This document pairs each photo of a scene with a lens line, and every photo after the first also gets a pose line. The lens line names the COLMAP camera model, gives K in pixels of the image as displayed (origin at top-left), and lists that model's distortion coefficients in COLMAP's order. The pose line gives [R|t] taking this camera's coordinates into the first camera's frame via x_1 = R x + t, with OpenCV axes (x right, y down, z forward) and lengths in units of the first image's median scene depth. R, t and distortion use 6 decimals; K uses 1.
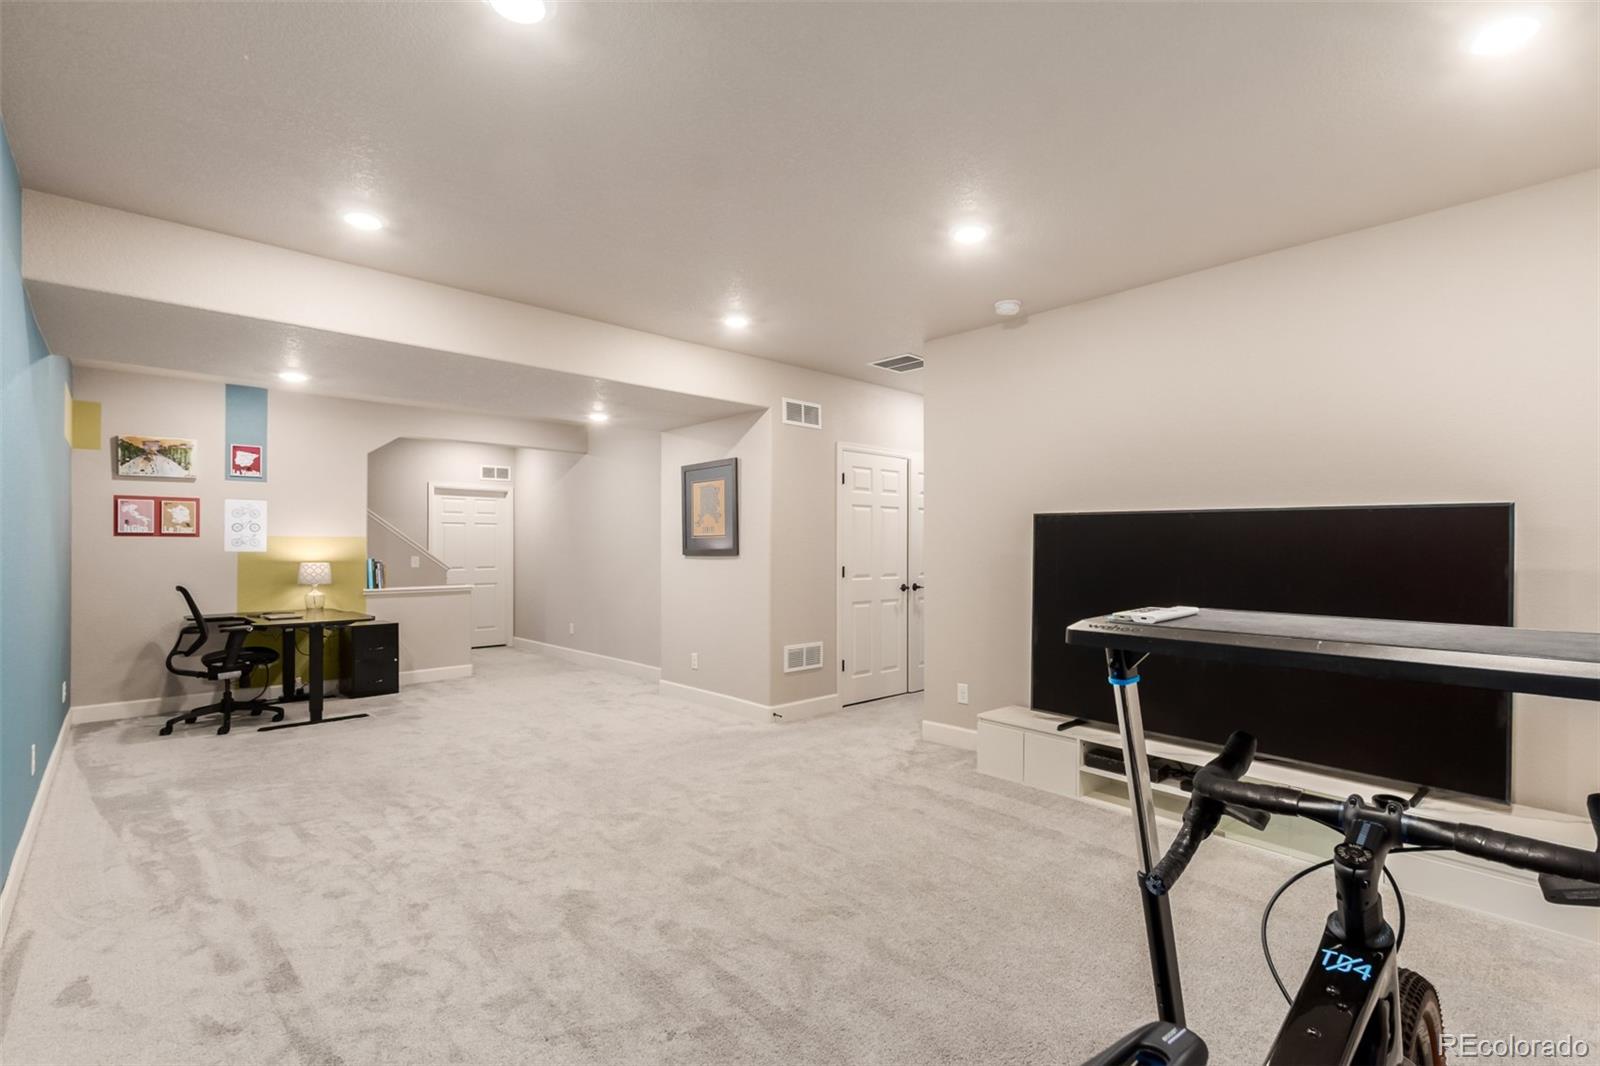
lens RADIAL K [[727.7, 0, 812.2], [0, 727.7, 540.9], [0, 0, 1]] dist [0.000449, -0.000641]
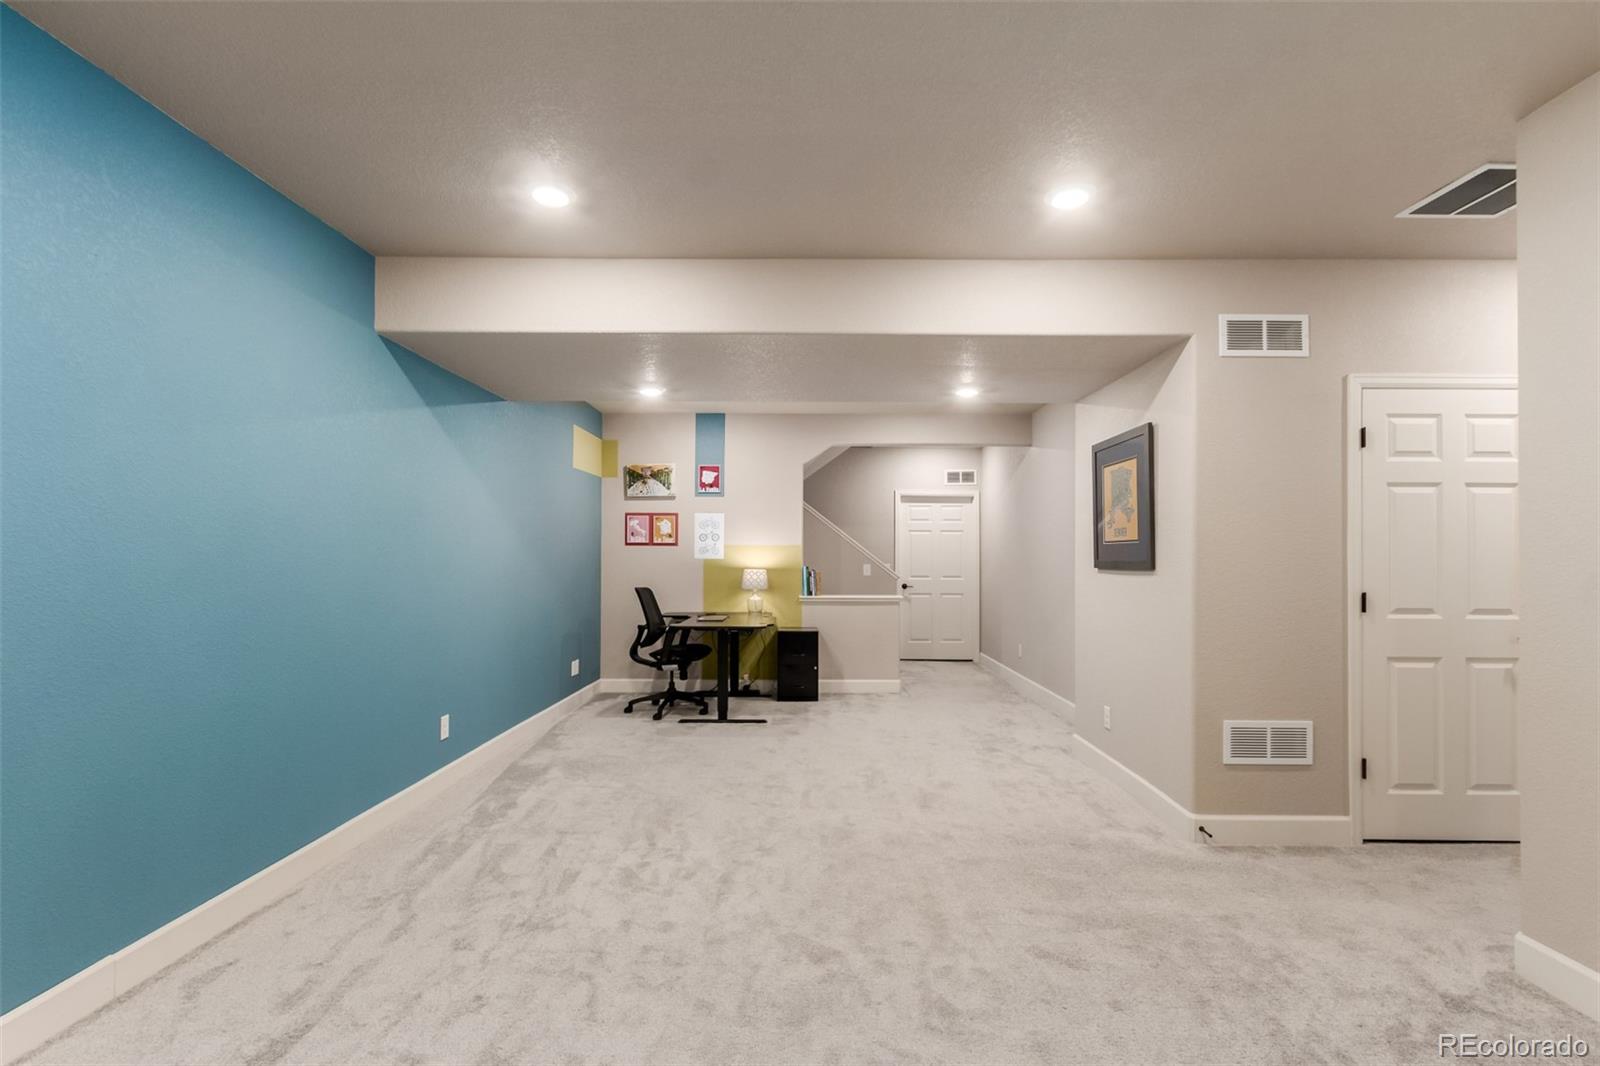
lens RADIAL K [[730.3, 0, 806.0], [0, 730.3, 543.5], [0, 0, 1]] dist [0.002423, -0.001378]
pose [[0.721702, -0.007260, -0.692166, 0.131026], [0.001560, 0.999960, -0.008861, 0.001458], [0.692202, 0.005315, 0.721684, 0.306066]]
